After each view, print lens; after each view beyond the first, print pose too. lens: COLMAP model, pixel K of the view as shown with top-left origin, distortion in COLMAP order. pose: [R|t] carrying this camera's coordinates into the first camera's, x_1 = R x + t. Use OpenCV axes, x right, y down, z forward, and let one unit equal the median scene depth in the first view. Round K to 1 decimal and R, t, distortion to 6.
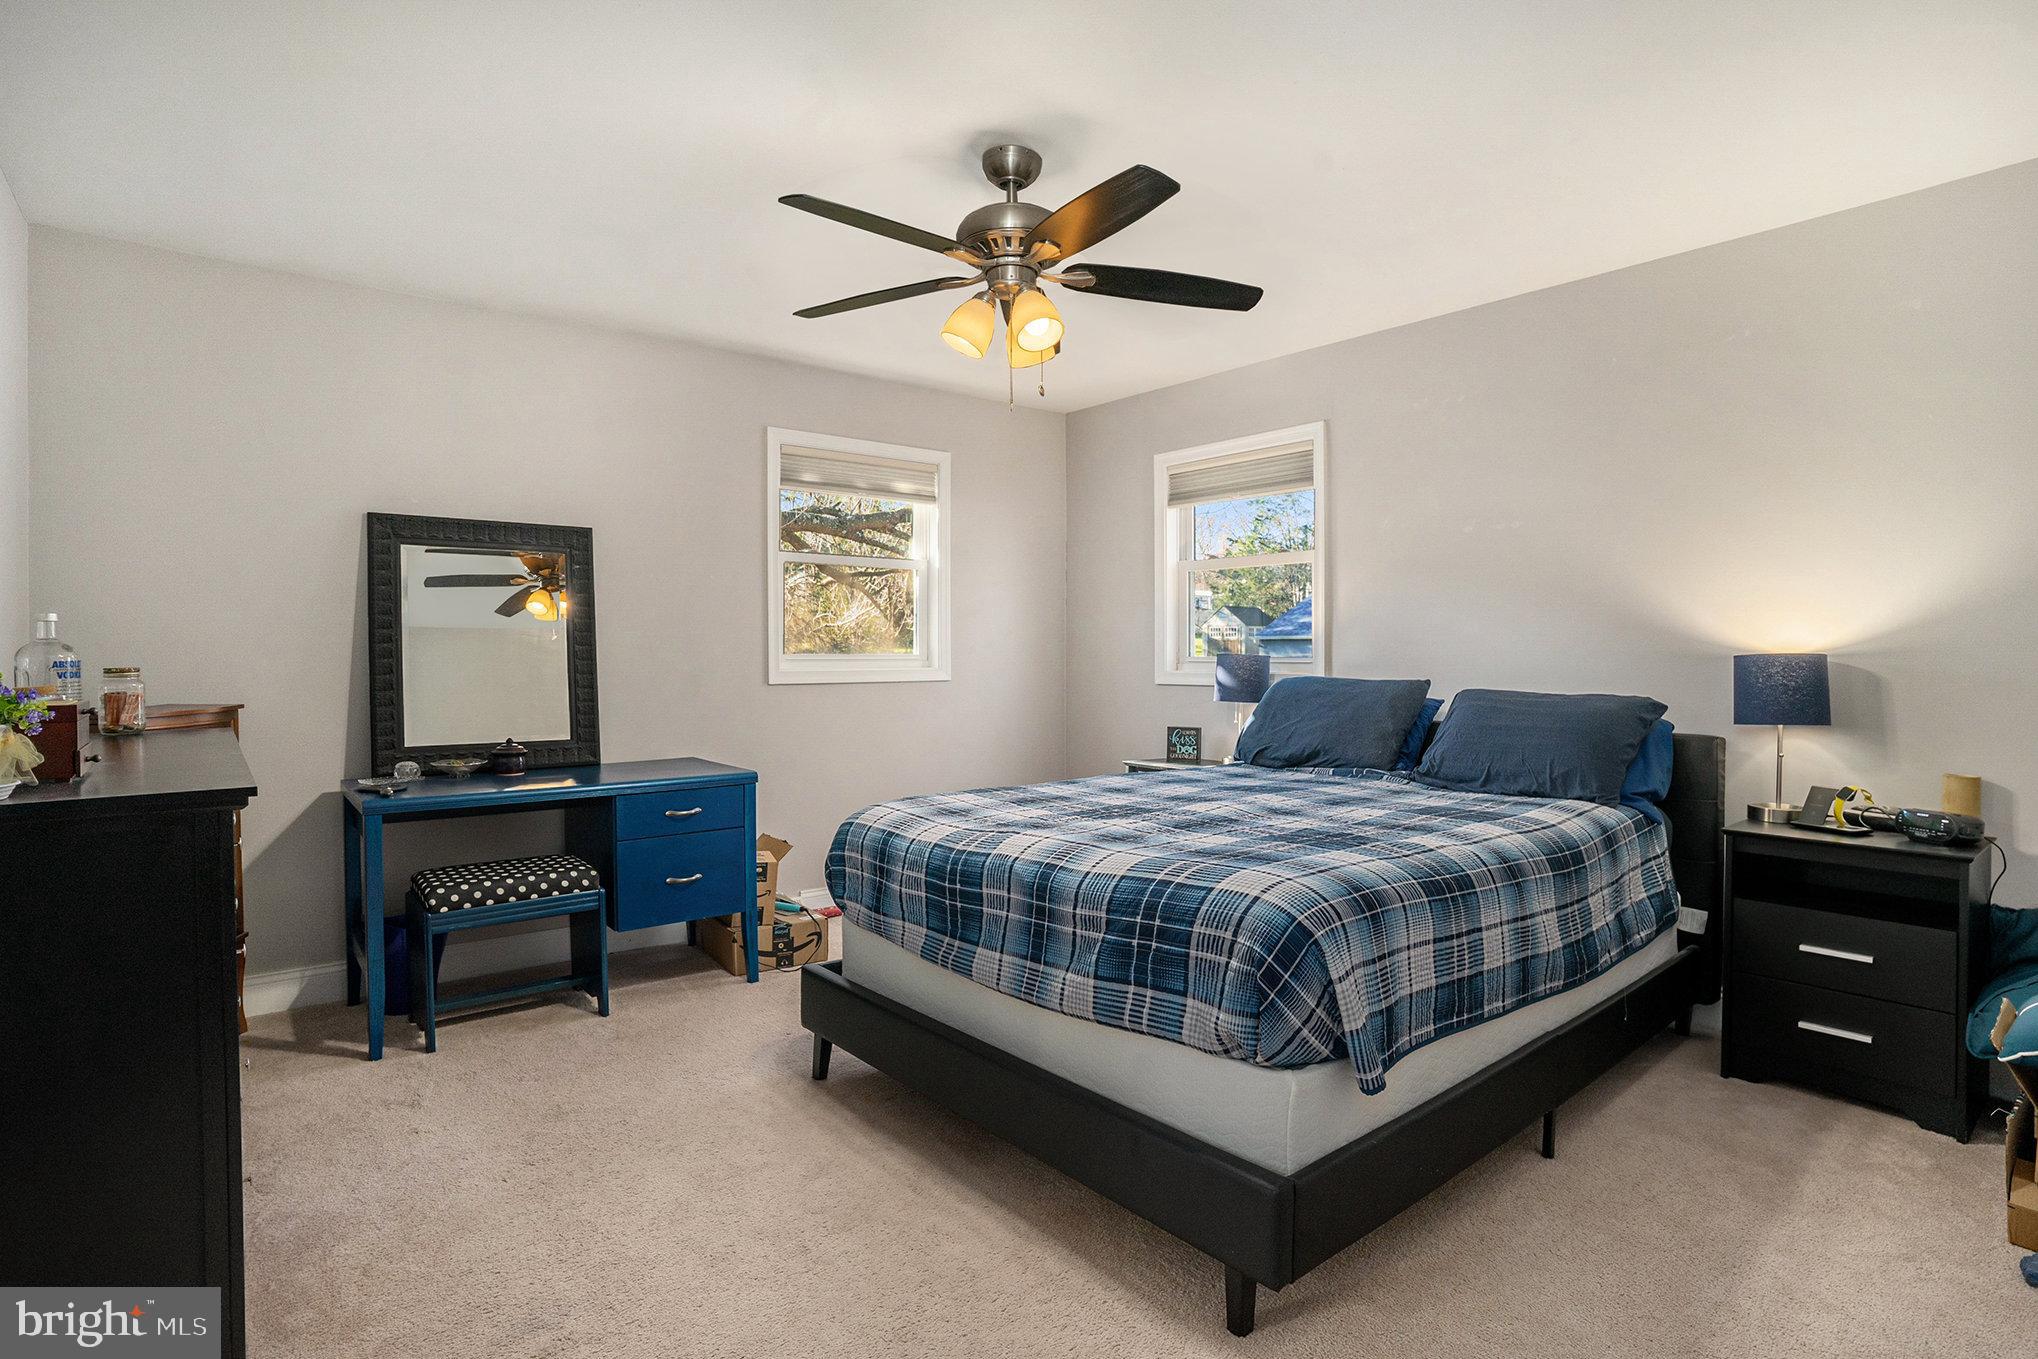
lens RADIAL K [[1052.7, 0, 1019.0], [0, 1052.7, 679.5], [0, 0, 1]] dist [-0.091408, 0.000023]
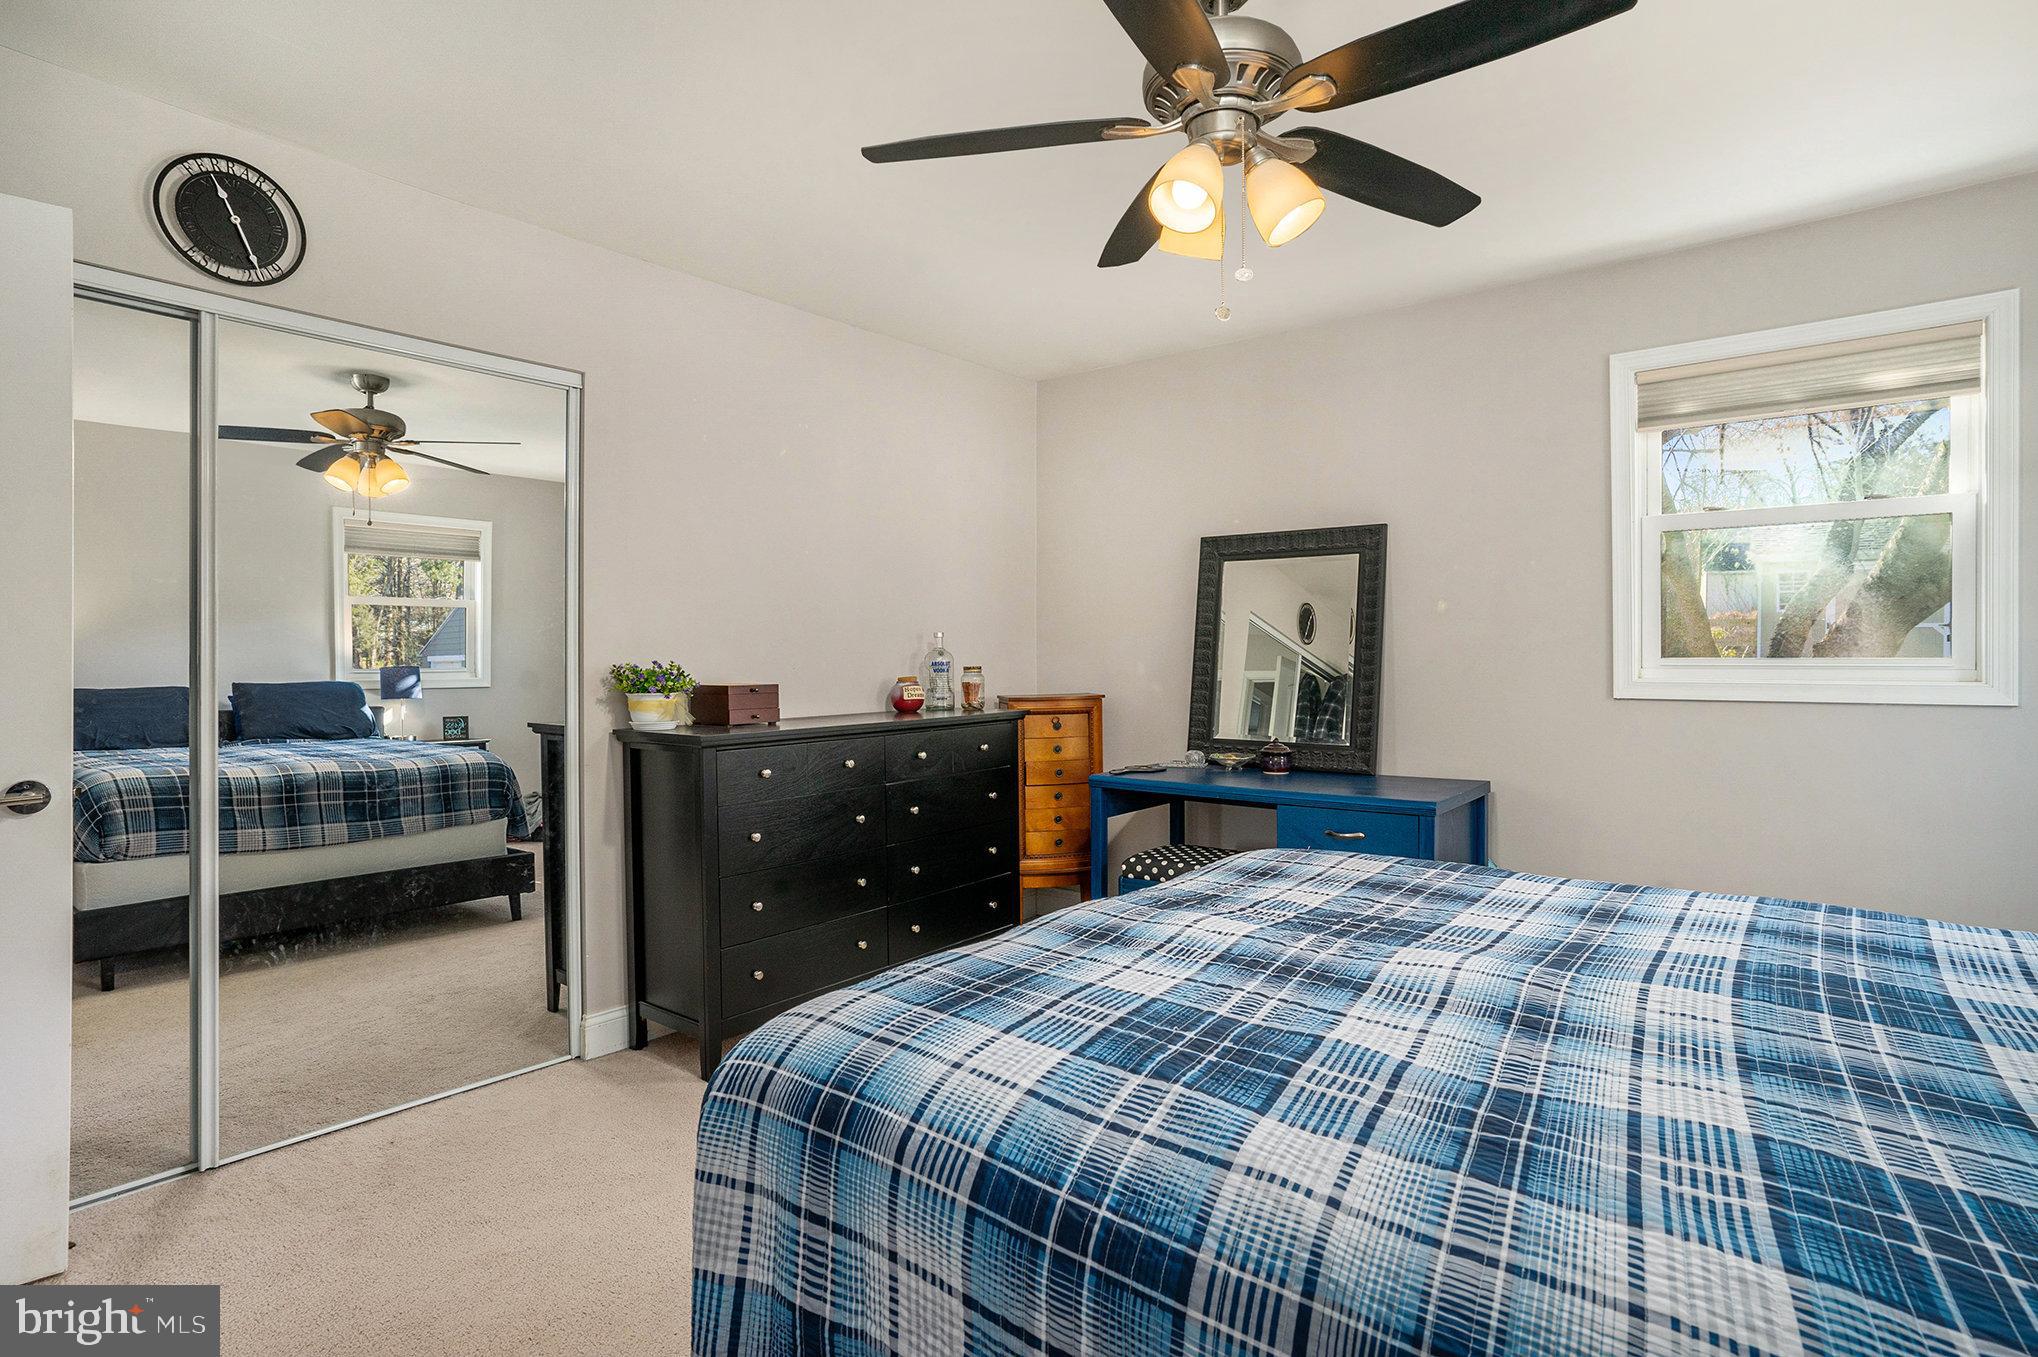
lens RADIAL K [[1029.7, 0, 1019.0], [0, 1029.7, 678.5], [0, 0, 1]] dist [-0.001979, -0.000180]
pose [[0.210211, 0.018106, -0.977488, 0.490515], [-0.024914, 0.999603, 0.013158, -0.011949], [0.977338, 0.021587, 0.210579, 0.541809]]
